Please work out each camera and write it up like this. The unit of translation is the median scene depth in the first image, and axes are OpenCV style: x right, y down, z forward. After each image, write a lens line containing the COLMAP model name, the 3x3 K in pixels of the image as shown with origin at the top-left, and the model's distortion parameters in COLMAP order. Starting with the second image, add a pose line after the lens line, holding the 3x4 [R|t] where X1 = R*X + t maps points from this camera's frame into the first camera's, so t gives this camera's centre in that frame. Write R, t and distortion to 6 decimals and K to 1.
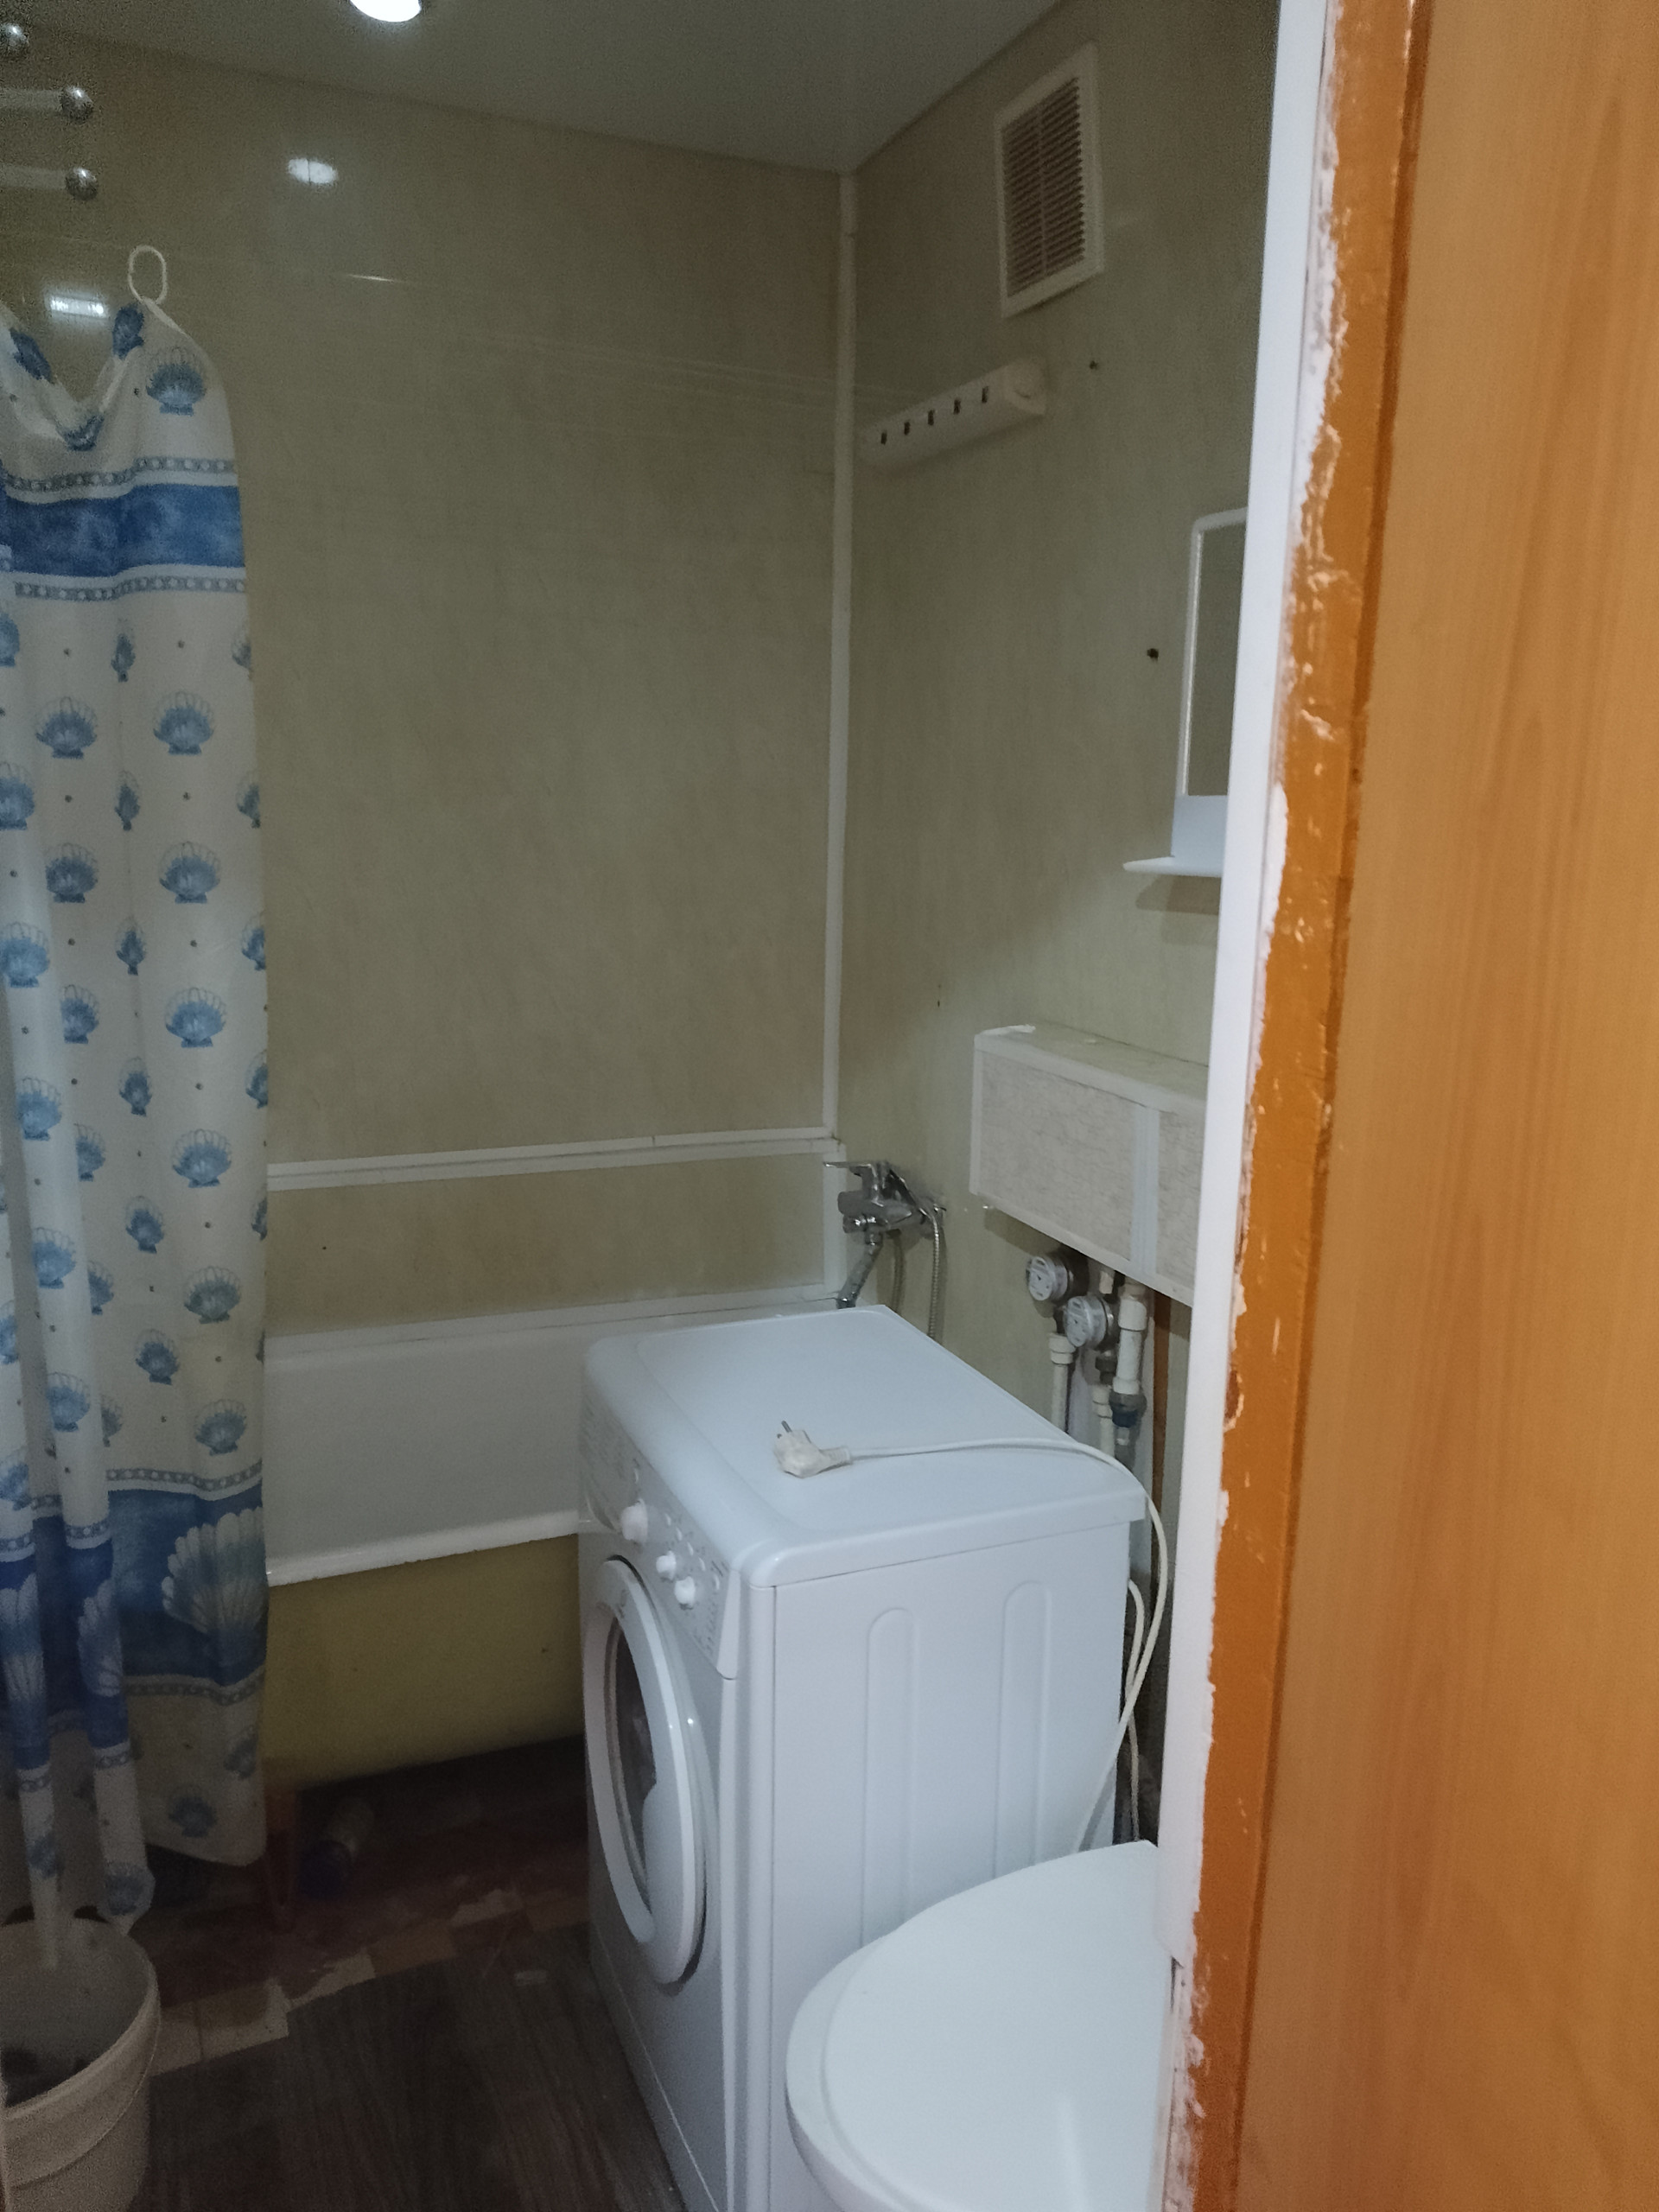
lens RADIAL K [[1669.4, 0, 822.4], [0, 1669.4, 1127.6], [0, 0, 1]] dist [0.029016, -0.065382]
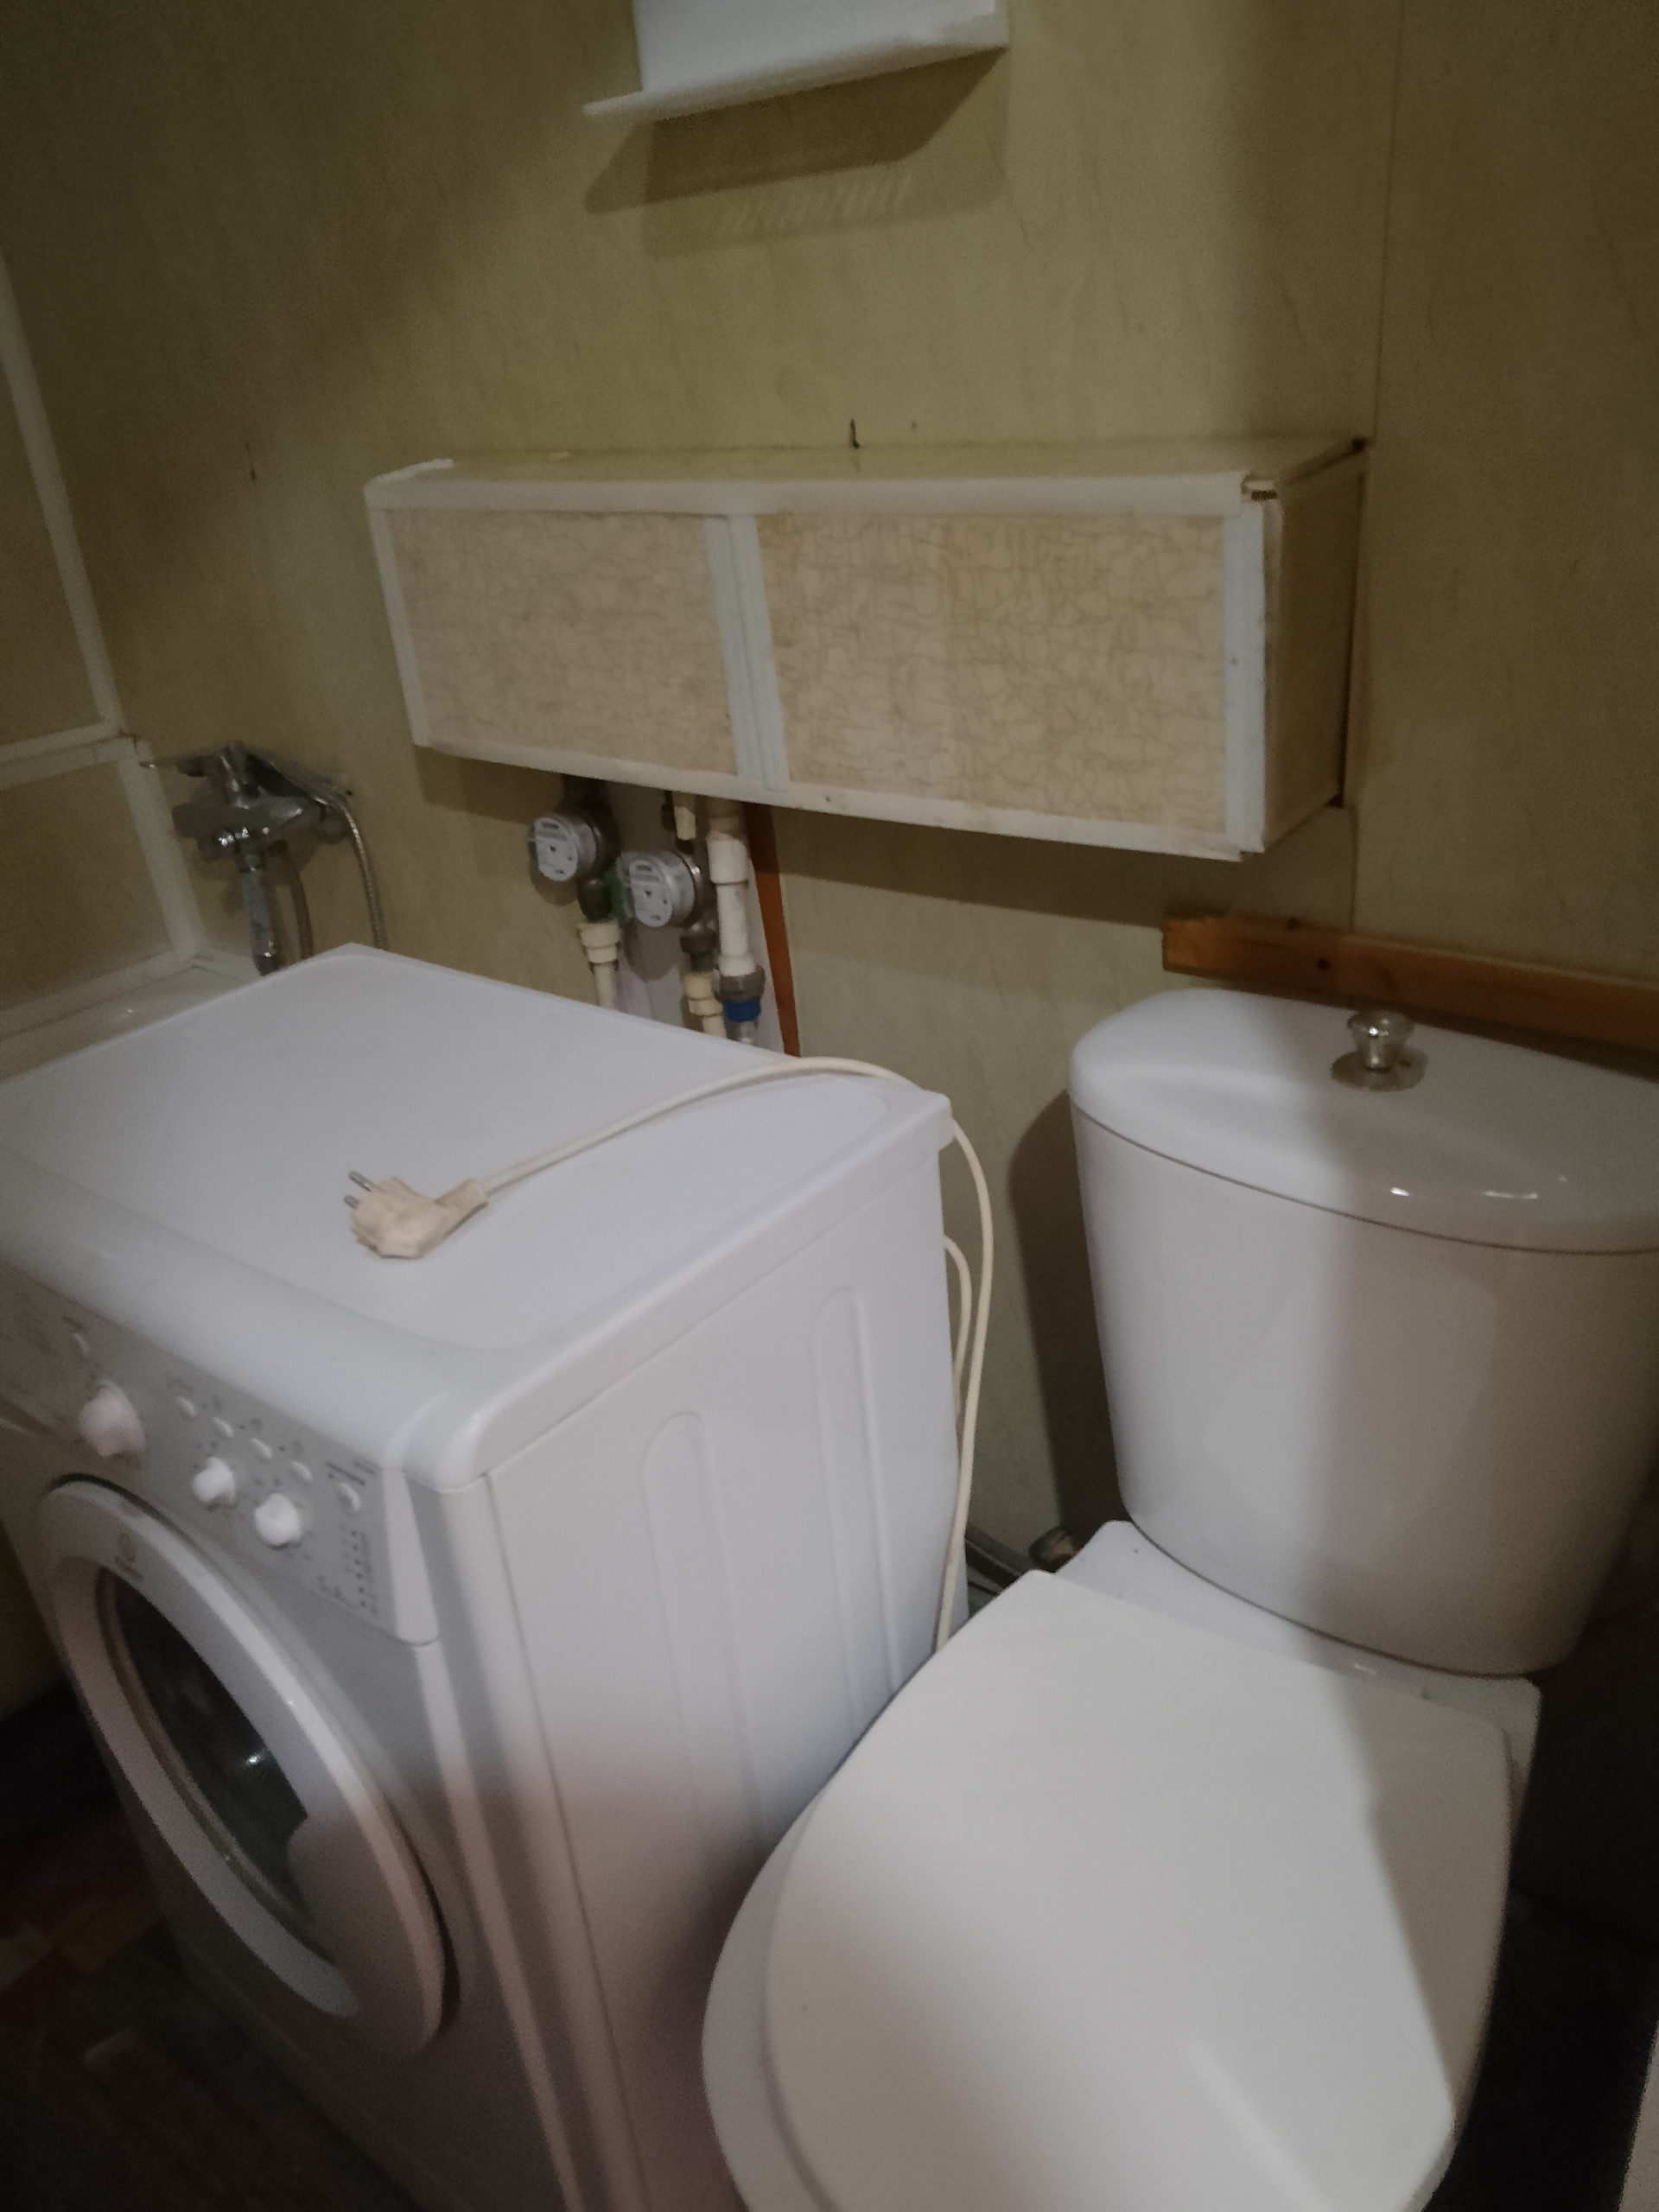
lens RADIAL K [[1669.4, 0, 822.4], [0, 1669.4, 1127.6], [0, 0, 1]] dist [0.029016, -0.065382]
pose [[0.873141, -0.298081, 0.385711, -0.076850], [0.198071, 0.939934, 0.278013, 0.031772], [-0.445413, -0.166347, 0.879736, 0.360208]]
